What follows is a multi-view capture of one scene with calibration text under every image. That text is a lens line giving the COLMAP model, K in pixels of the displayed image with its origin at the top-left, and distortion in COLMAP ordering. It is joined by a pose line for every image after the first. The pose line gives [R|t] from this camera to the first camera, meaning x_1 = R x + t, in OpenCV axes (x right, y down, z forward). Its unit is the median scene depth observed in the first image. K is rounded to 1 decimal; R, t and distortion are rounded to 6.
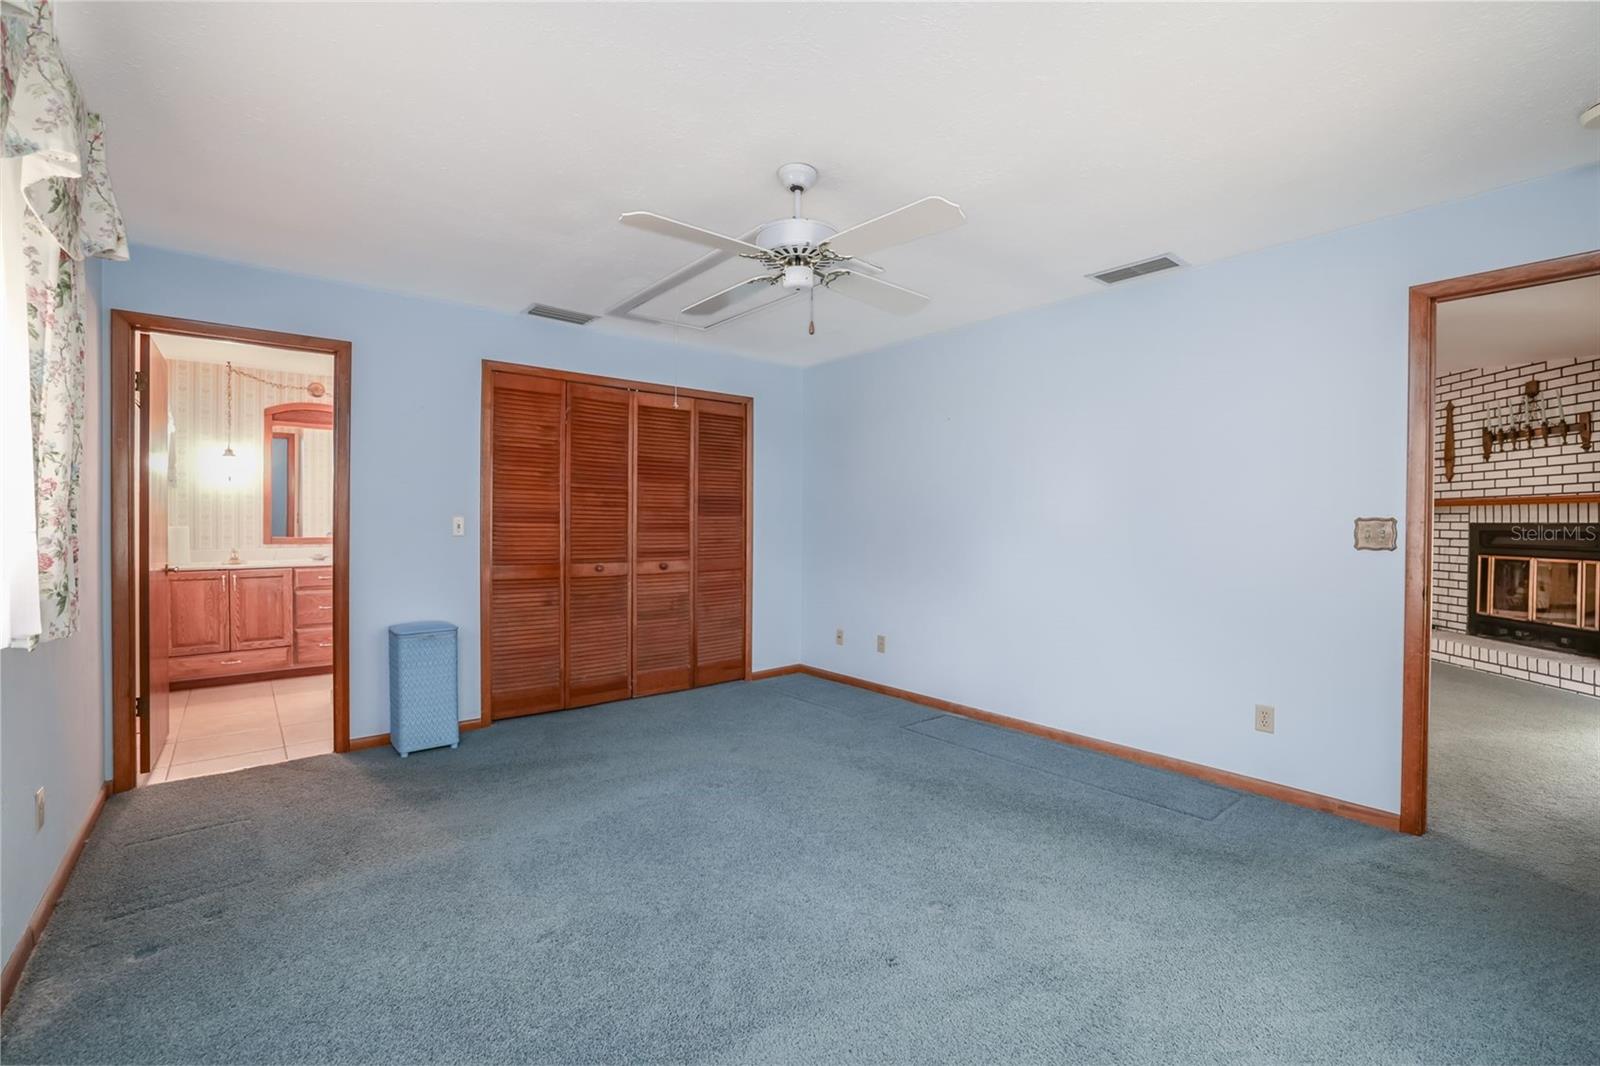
lens RADIAL K [[699.0, 0, 793.0], [0, 699.0, 533.5], [0, 0, 1]] dist [-0.004143, 0.005290]
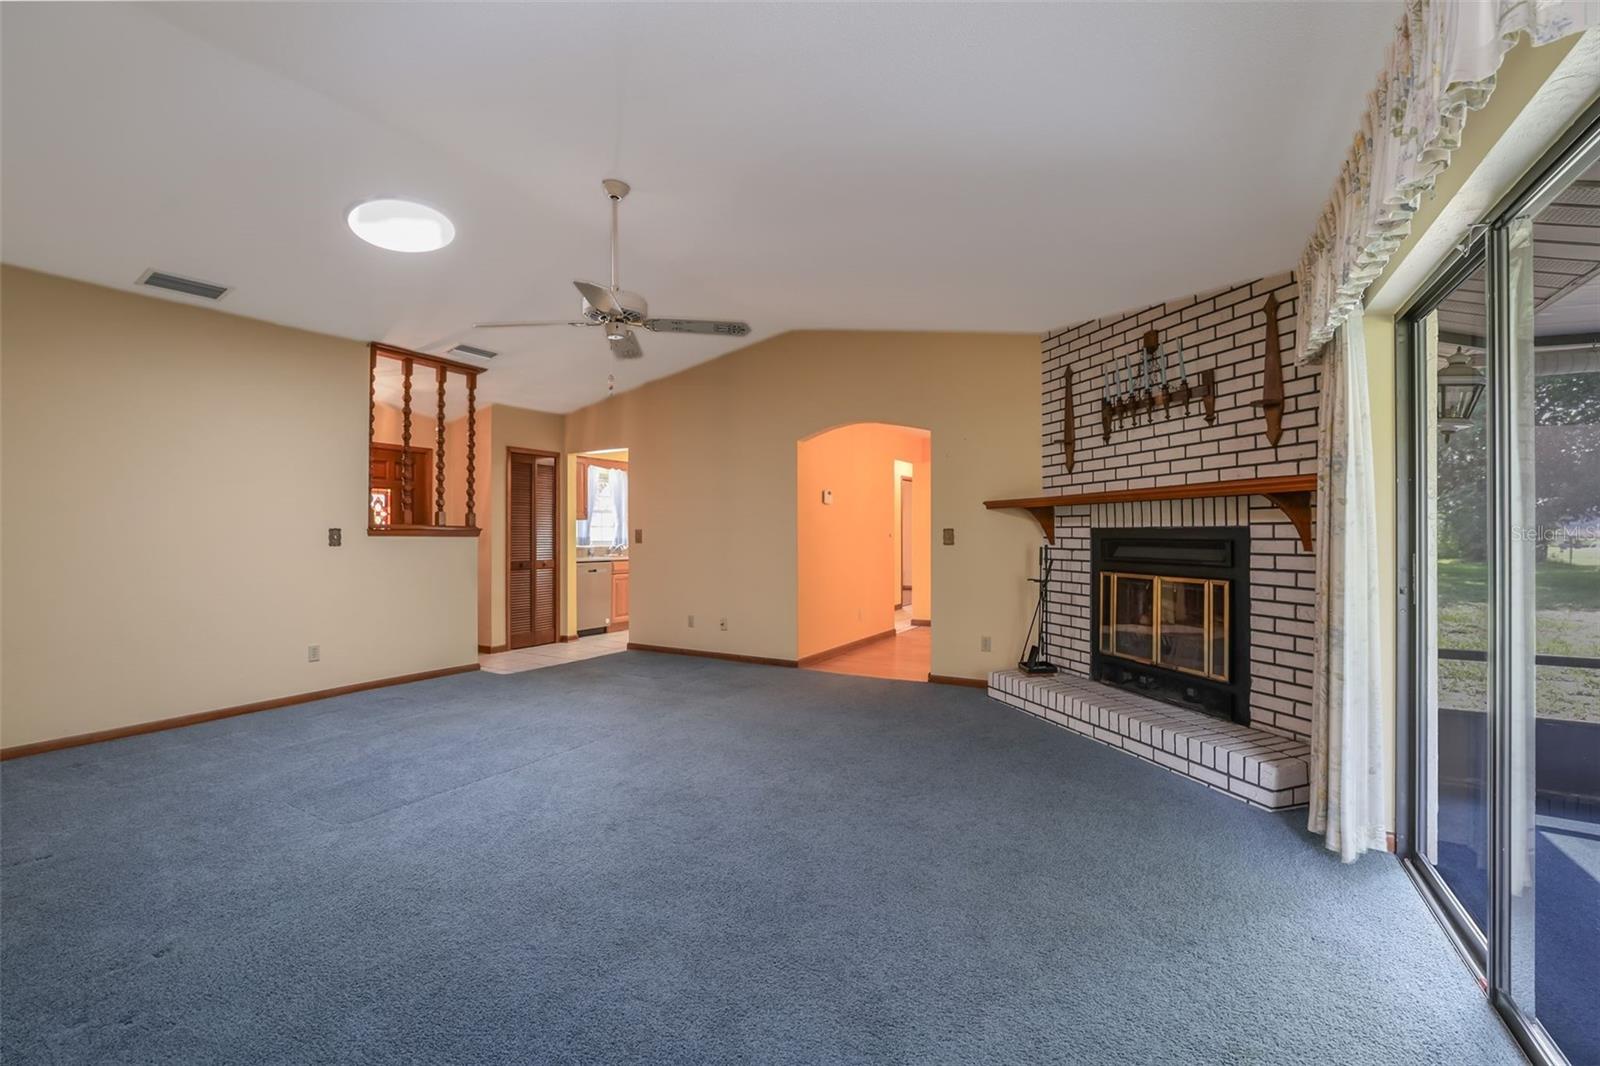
lens RADIAL K [[699.0, 0, 799.2], [0, 699.0, 530.1], [0, 0, 1]] dist [-0.004143, 0.005290]
pose [[0.945513, -0.000706, 0.325584, 0.451384], [0.007247, 0.999796, -0.018877, -0.001363], [-0.325504, 0.020208, 0.945325, 0.417253]]
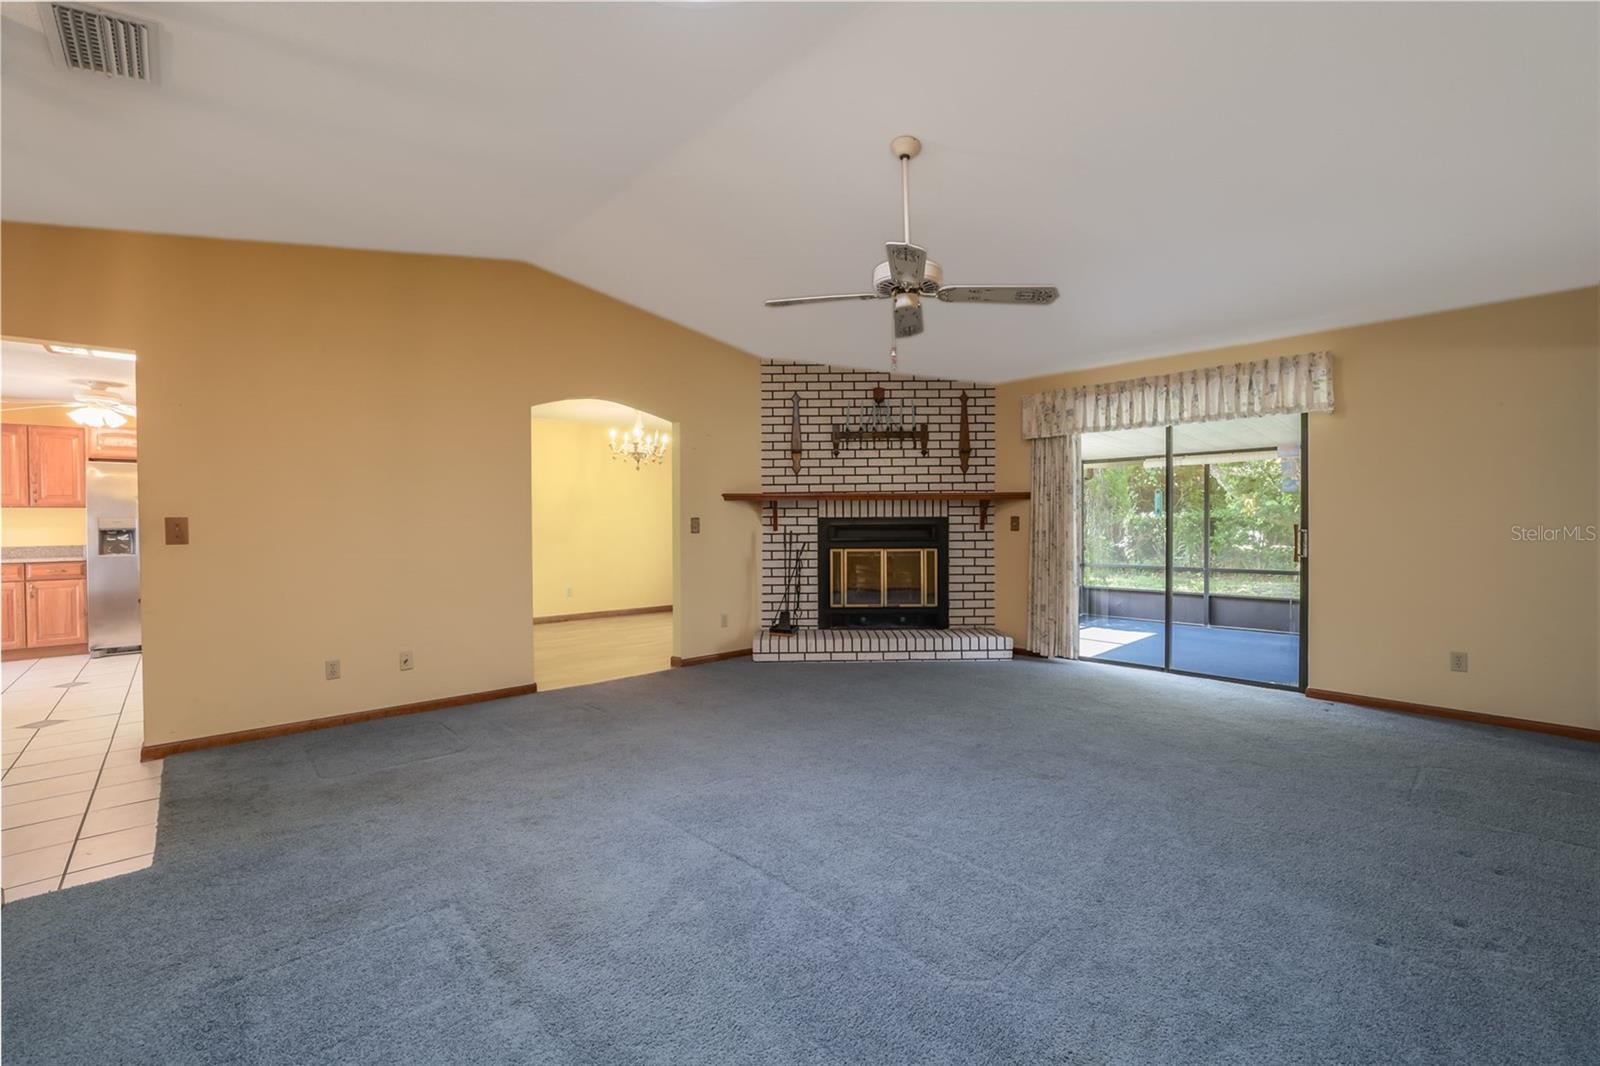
lens RADIAL K [[699.0, 0, 799.2], [0, 699.0, 535.0], [0, 0, 1]] dist [-0.004143, 0.005290]
pose [[-0.049681, -0.016797, 0.998624, -0.030312], [0.021339, 0.999612, 0.017875, -0.009129], [-0.998537, 0.022198, -0.049303, 1.116316]]
